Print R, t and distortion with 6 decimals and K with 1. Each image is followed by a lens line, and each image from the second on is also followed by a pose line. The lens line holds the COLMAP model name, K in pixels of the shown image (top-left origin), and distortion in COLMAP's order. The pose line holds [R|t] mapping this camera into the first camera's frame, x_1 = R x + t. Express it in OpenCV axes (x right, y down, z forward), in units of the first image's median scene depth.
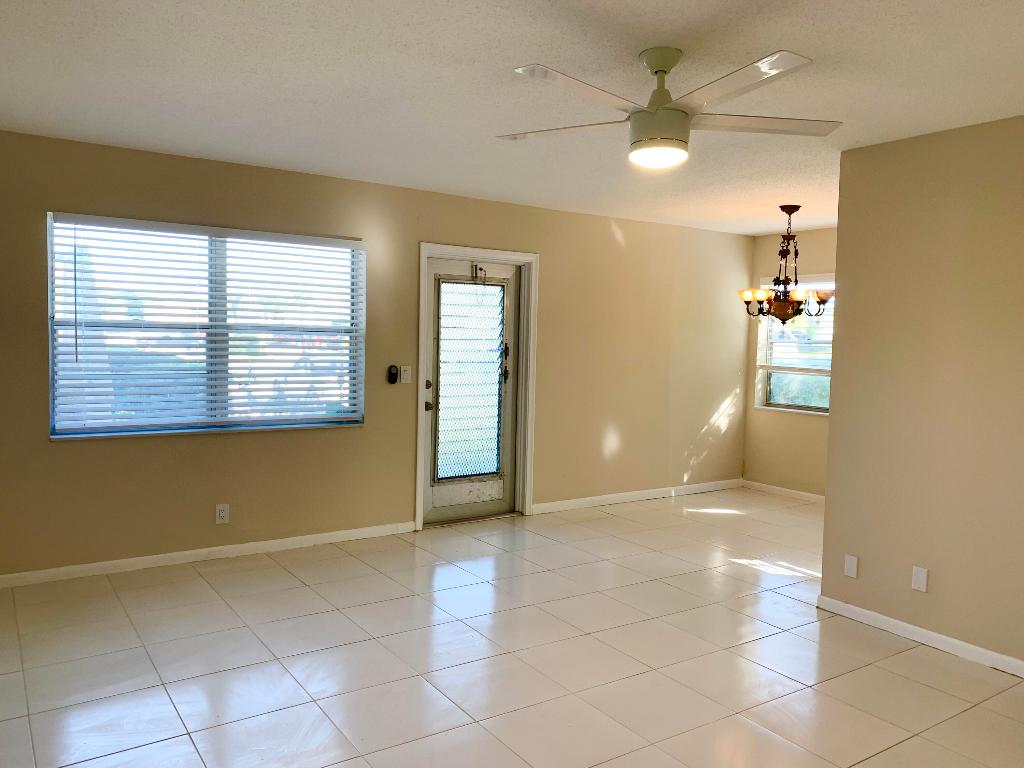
lens RADIAL K [[784.1, 0, 512.5], [0, 784.1, 367.9], [0, 0, 1]] dist [0.051987, -0.079480]
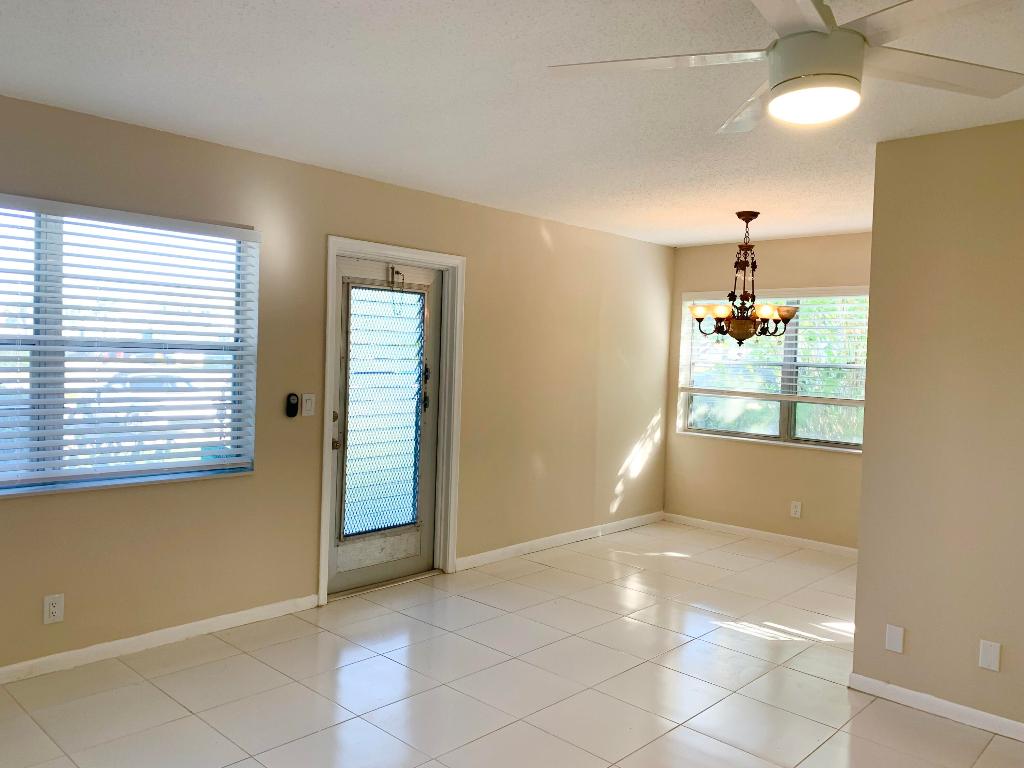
lens RADIAL K [[784.1, 0, 508.9], [0, 784.1, 368.2], [0, 0, 1]] dist [0.051987, -0.079480]
pose [[0.976815, 0.003062, 0.214061, -0.107852], [0.000294, 0.999878, -0.015645, -0.015448], [-0.214083, 0.015346, 0.976695, 0.196035]]
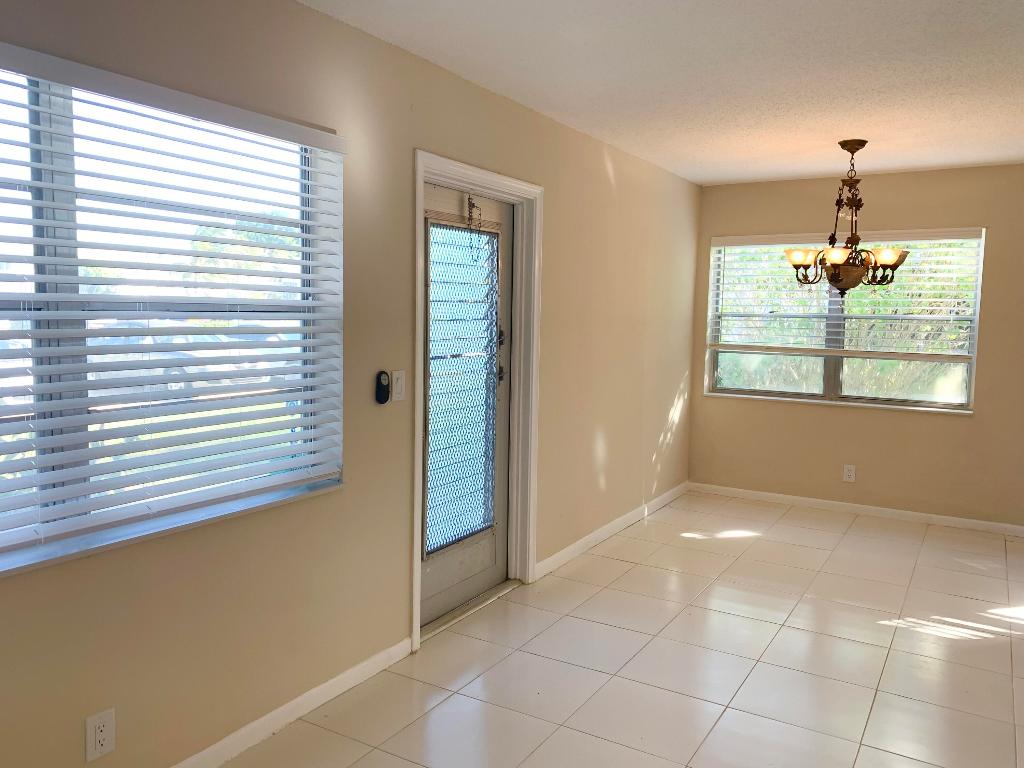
lens RADIAL K [[784.1, 0, 518.4], [0, 784.1, 373.0], [0, 0, 1]] dist [0.051987, -0.079480]
pose [[0.906407, -0.041675, 0.420344, -0.290189], [0.020485, 0.998287, 0.054803, -0.029606], [-0.421908, -0.041063, 0.905708, 0.448859]]
